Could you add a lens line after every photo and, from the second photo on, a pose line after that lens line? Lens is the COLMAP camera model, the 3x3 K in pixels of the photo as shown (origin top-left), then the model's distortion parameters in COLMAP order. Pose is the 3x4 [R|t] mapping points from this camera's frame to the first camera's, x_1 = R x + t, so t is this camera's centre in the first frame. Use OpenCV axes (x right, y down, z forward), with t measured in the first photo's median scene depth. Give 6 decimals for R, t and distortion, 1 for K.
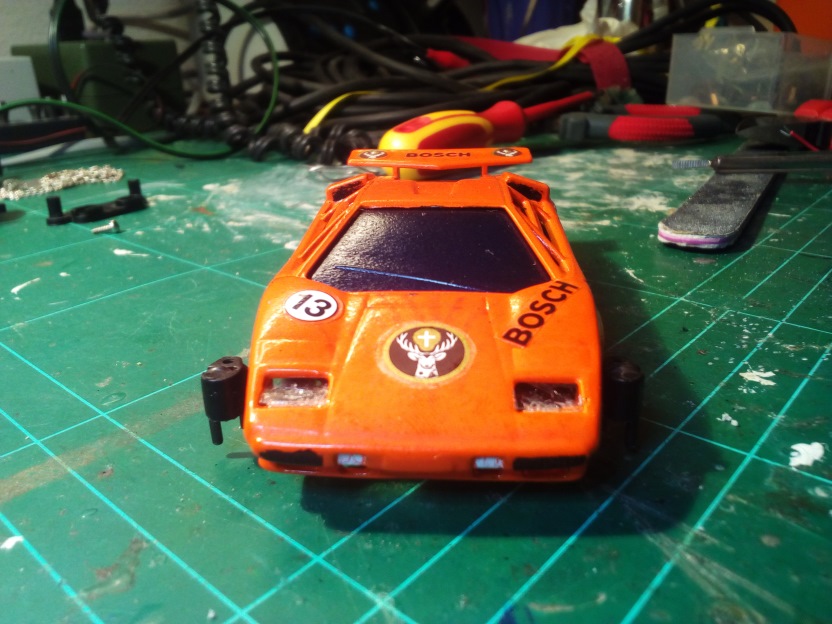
lens RADIAL K [[689.2, 0, 416.0], [0, 689.2, 312.0], [0, 0, 1]] dist [0.086283, -0.218429]
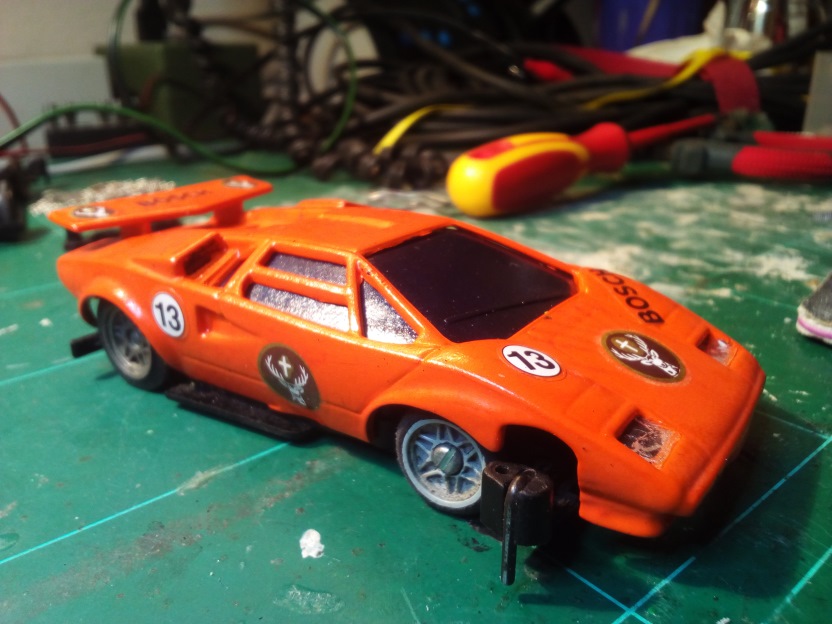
lens RADIAL K [[697.0, 0, 416.0], [0, 697.0, 312.0], [0, 0, 1]] dist [0.068771, -0.188929]
pose [[0.988755, 0.069759, -0.132279, 0.026036], [-0.071229, 0.997439, -0.006406, -0.051253], [0.131494, 0.015756, 0.991192, 0.120811]]
